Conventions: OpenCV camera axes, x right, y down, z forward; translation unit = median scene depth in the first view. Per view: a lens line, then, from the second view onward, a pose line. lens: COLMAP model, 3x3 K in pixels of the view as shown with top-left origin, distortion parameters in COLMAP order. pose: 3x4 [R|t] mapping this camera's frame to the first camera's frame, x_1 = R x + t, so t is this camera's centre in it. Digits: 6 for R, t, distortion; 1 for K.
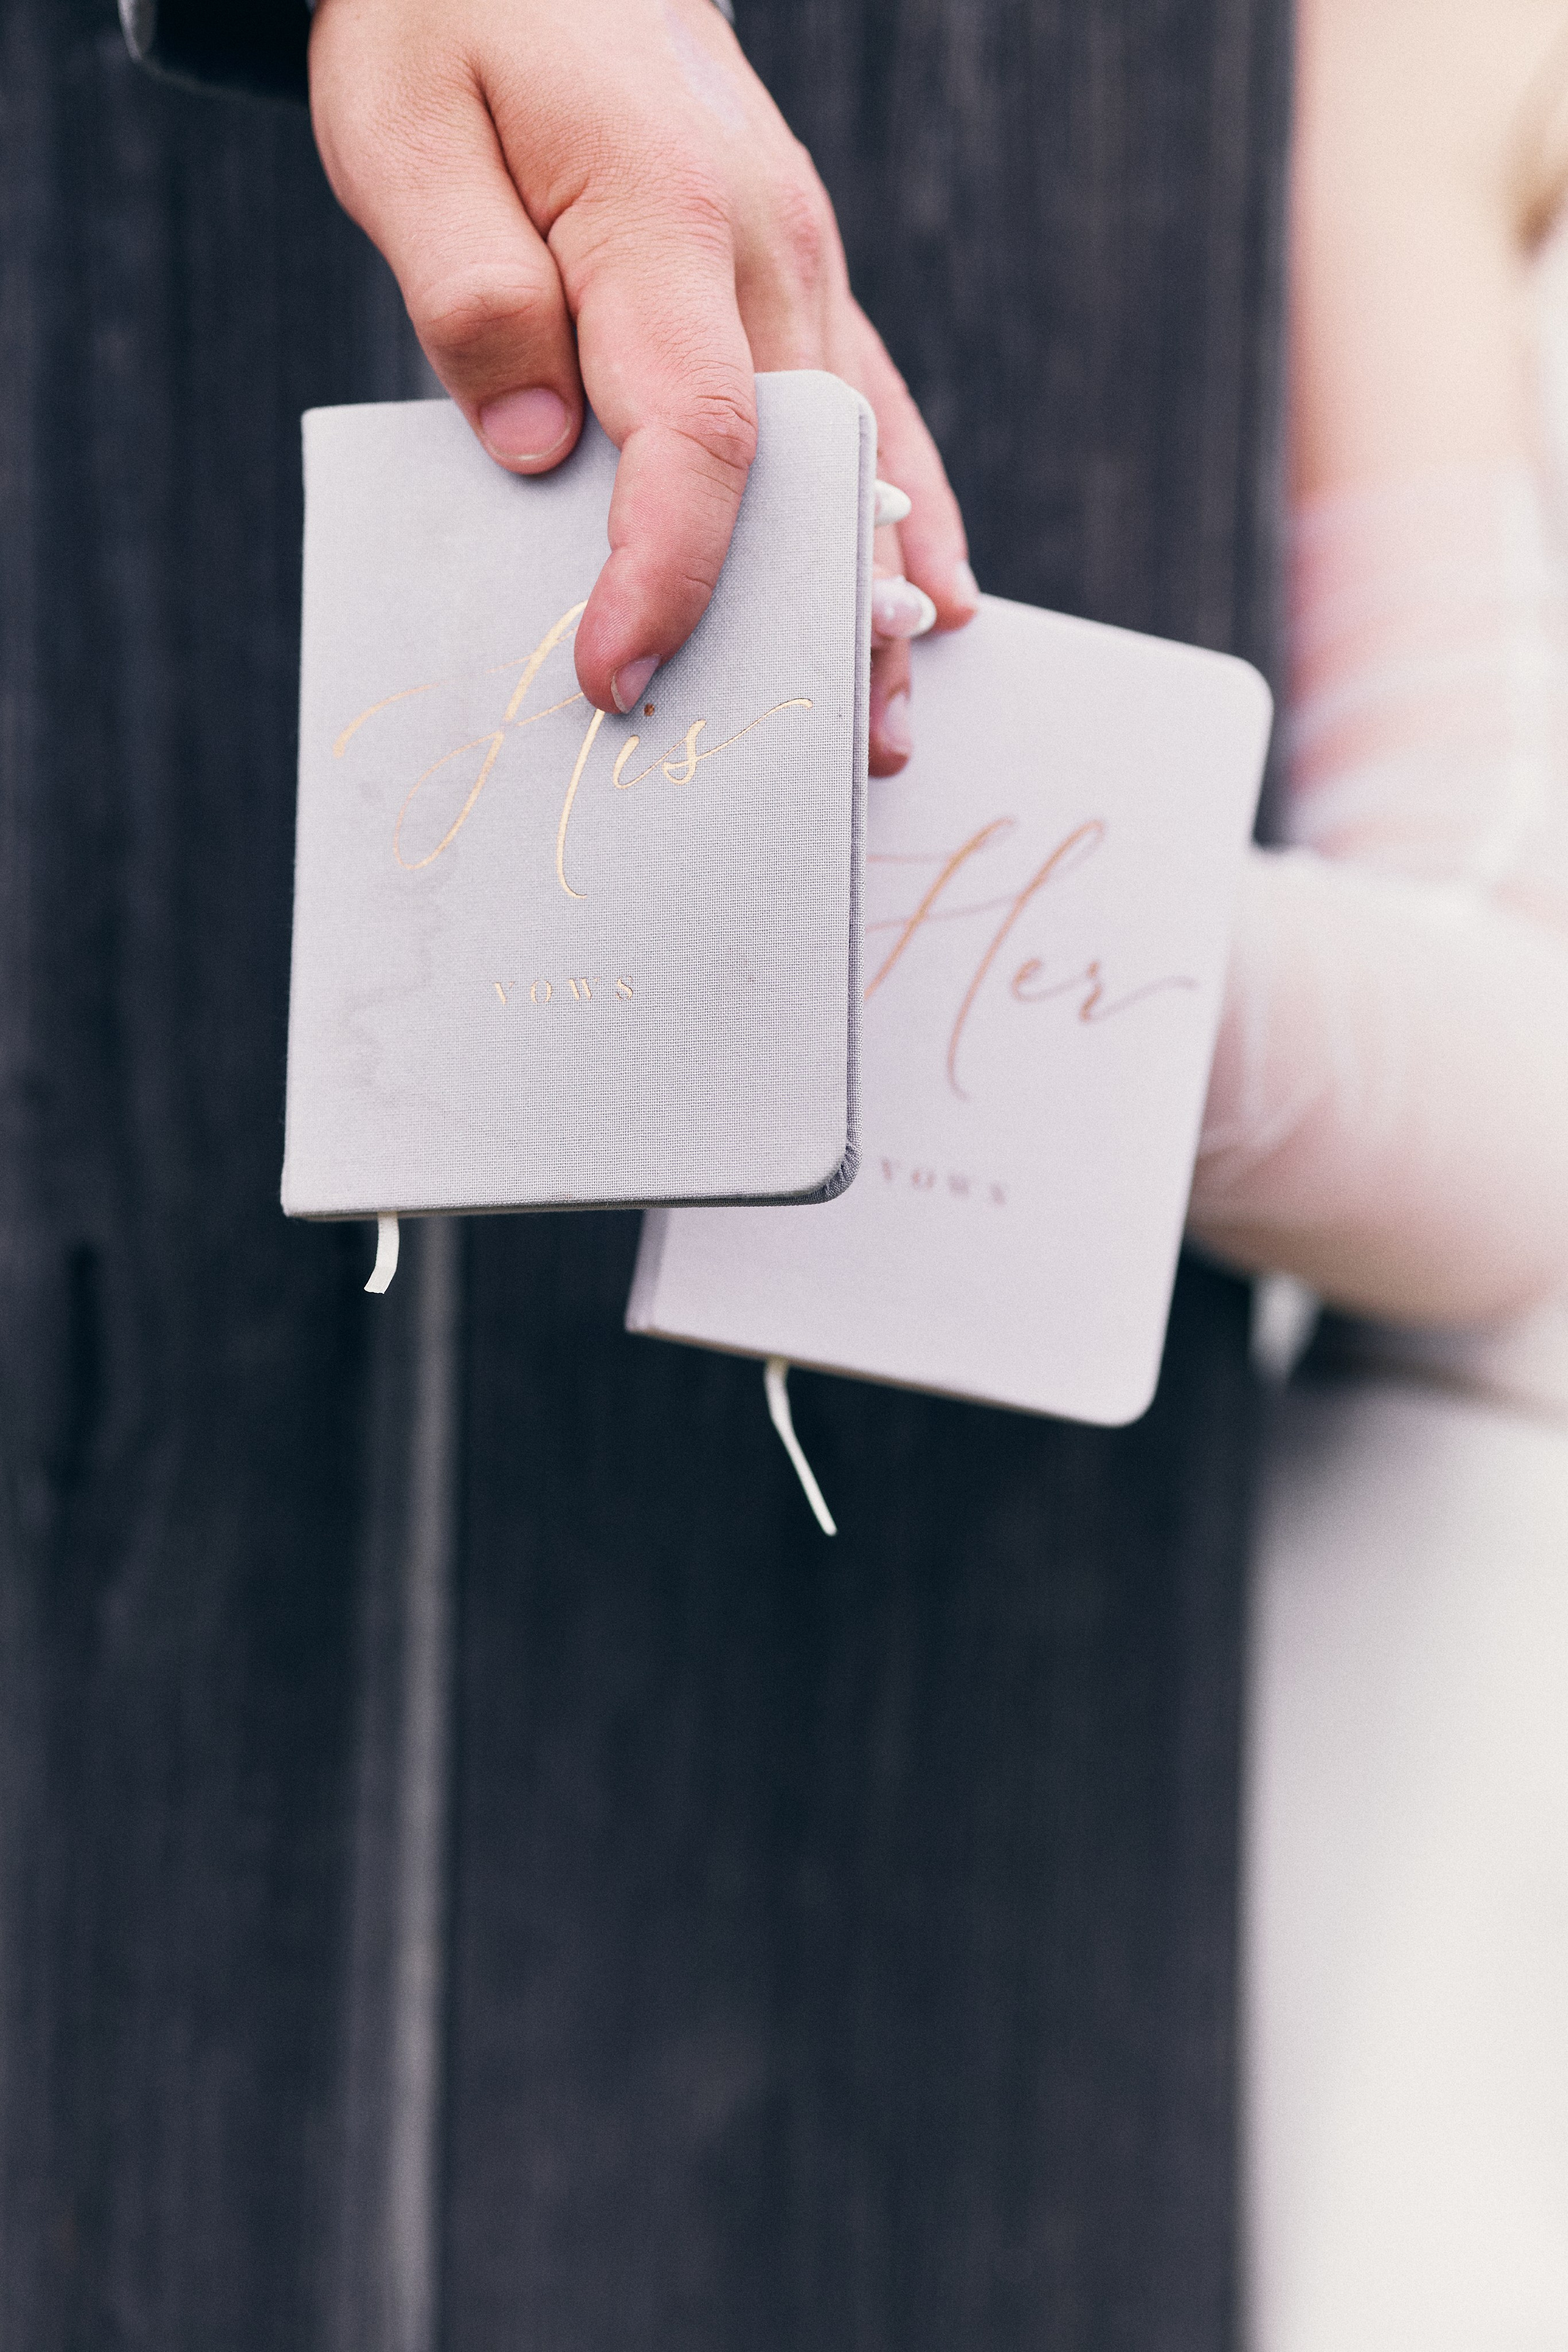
lens RADIAL K [[5642.8, 0, 784.0], [0, 5642.8, 1059.7], [0, 0, 1]] dist [0.333277, -0.866377]
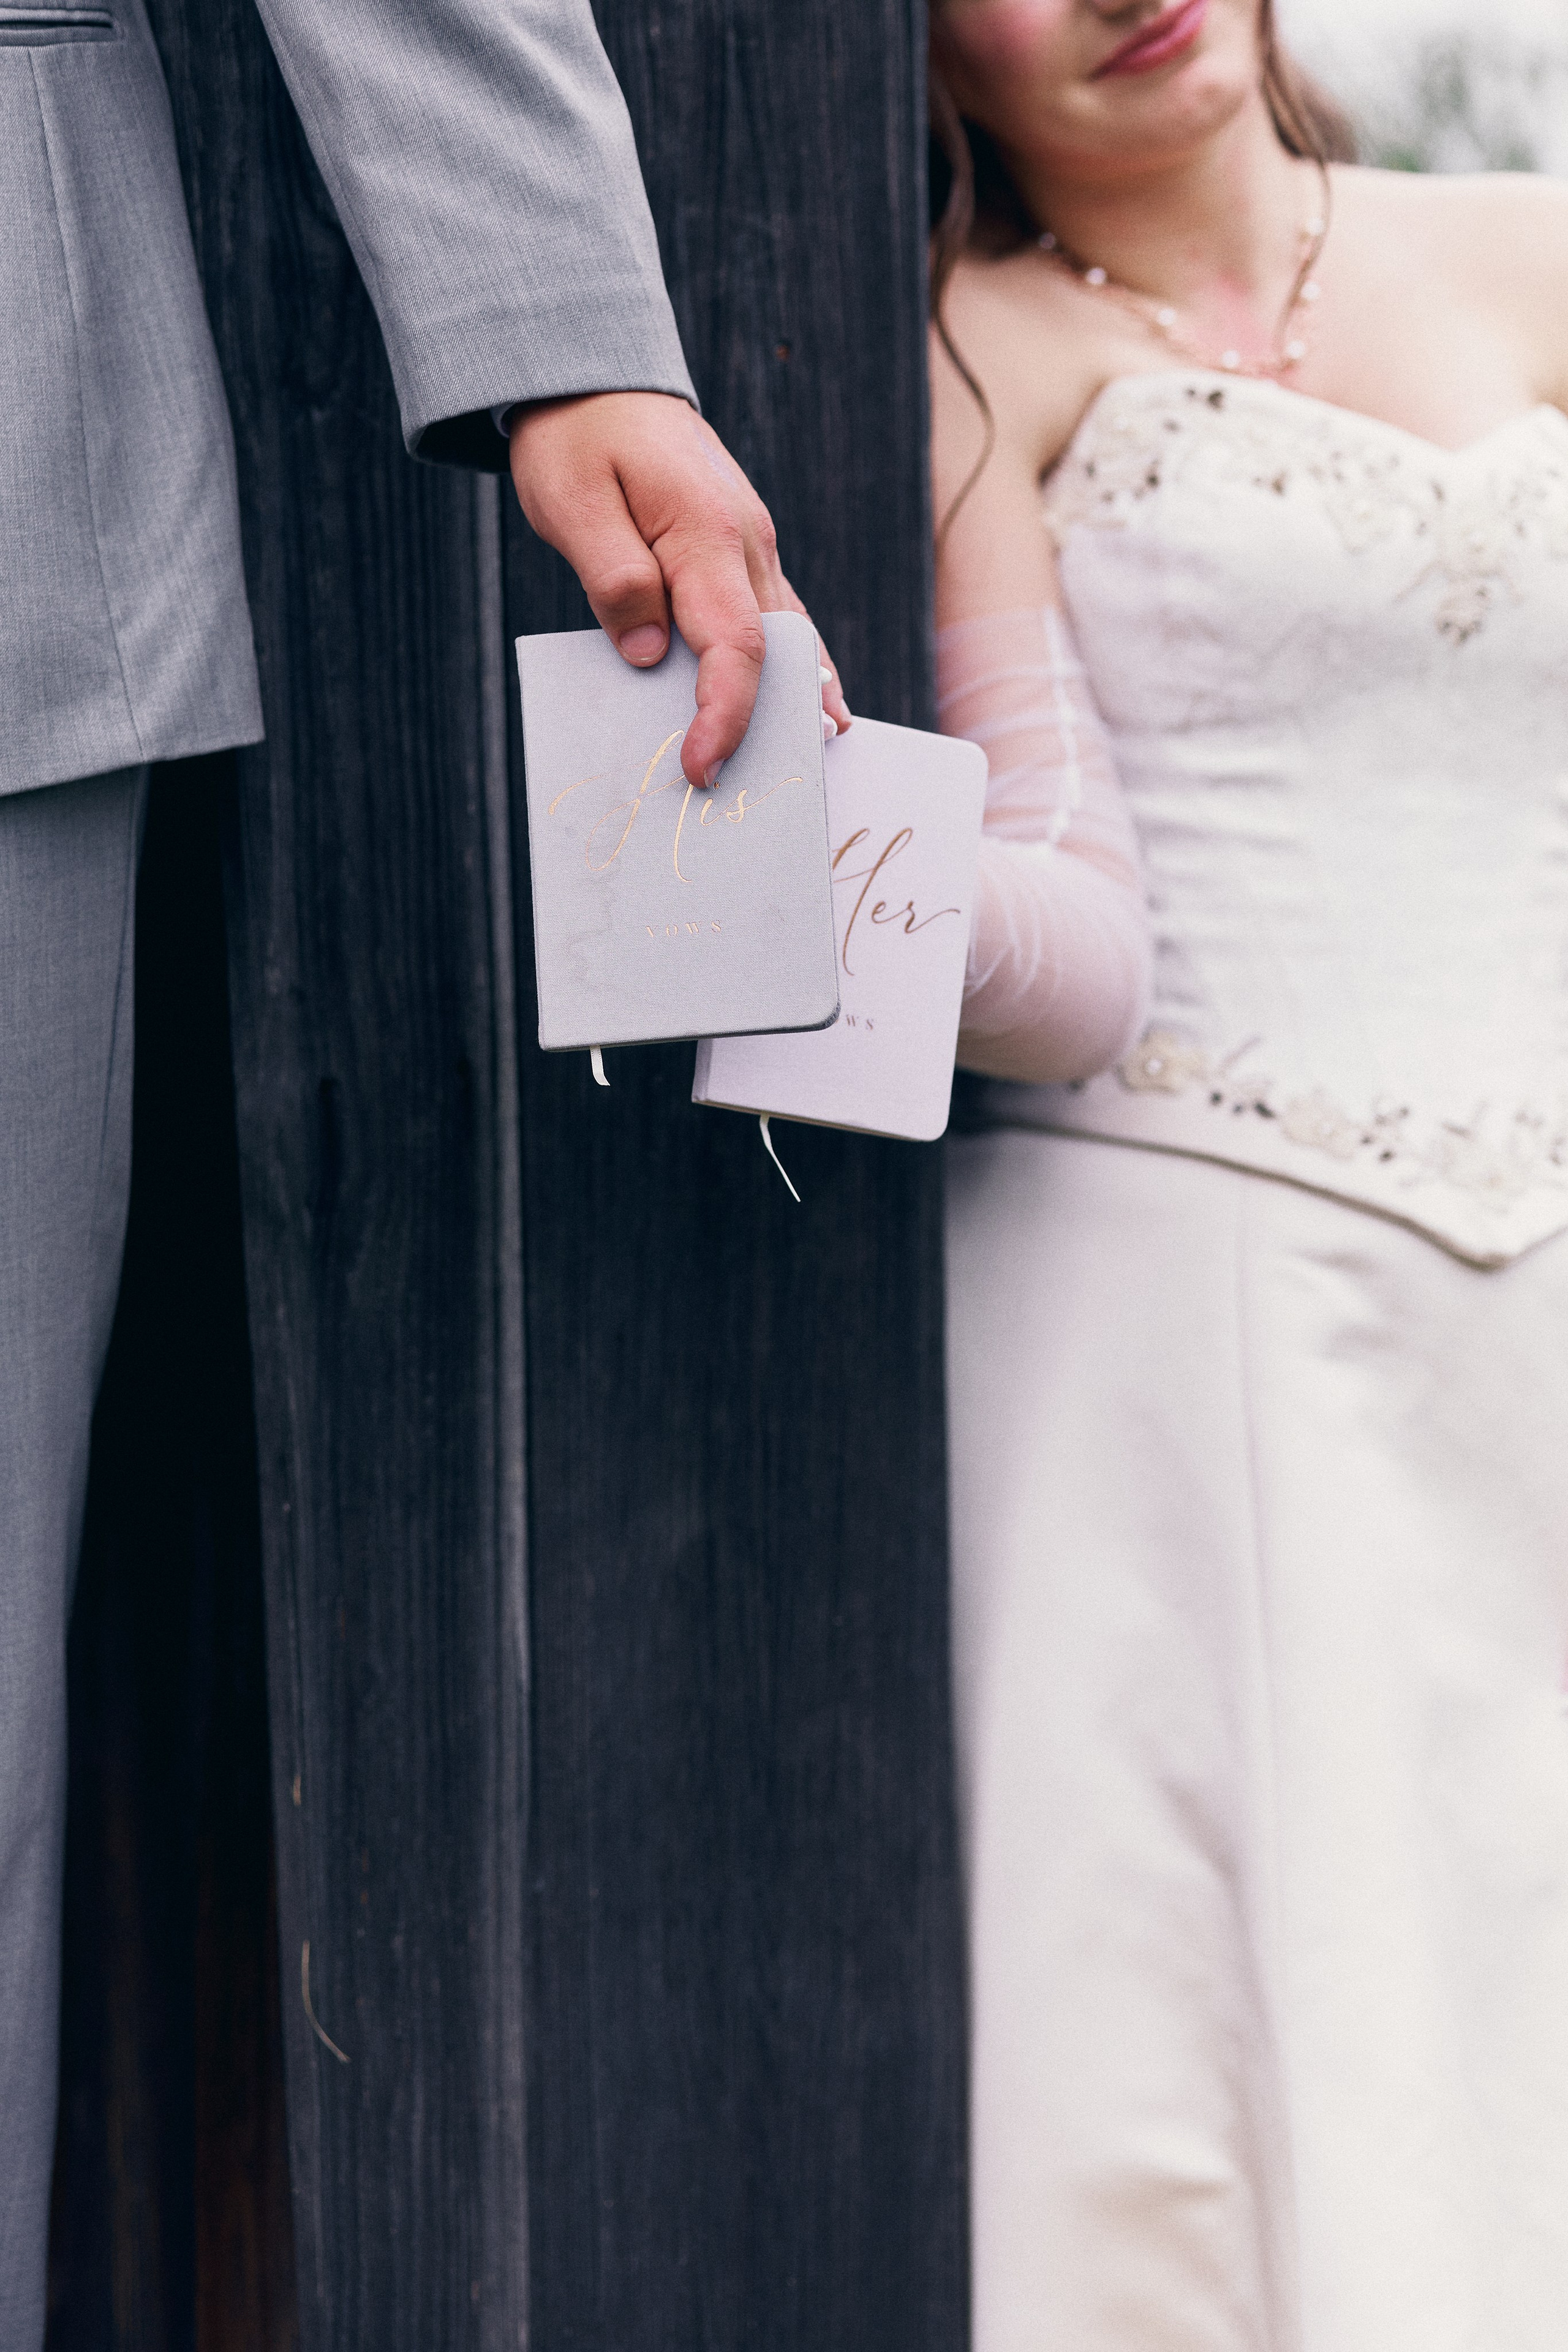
lens RADIAL K [[5694.4, 0, 893.5], [0, 5694.4, 886.7], [0, 0, 1]] dist [0.539494, -0.186614]
pose [[0.980734, -0.038713, 0.191474, -0.330950], [0.040114, 0.999189, -0.003444, -0.016388], [-0.191186, 0.011059, 0.981492, -0.925426]]
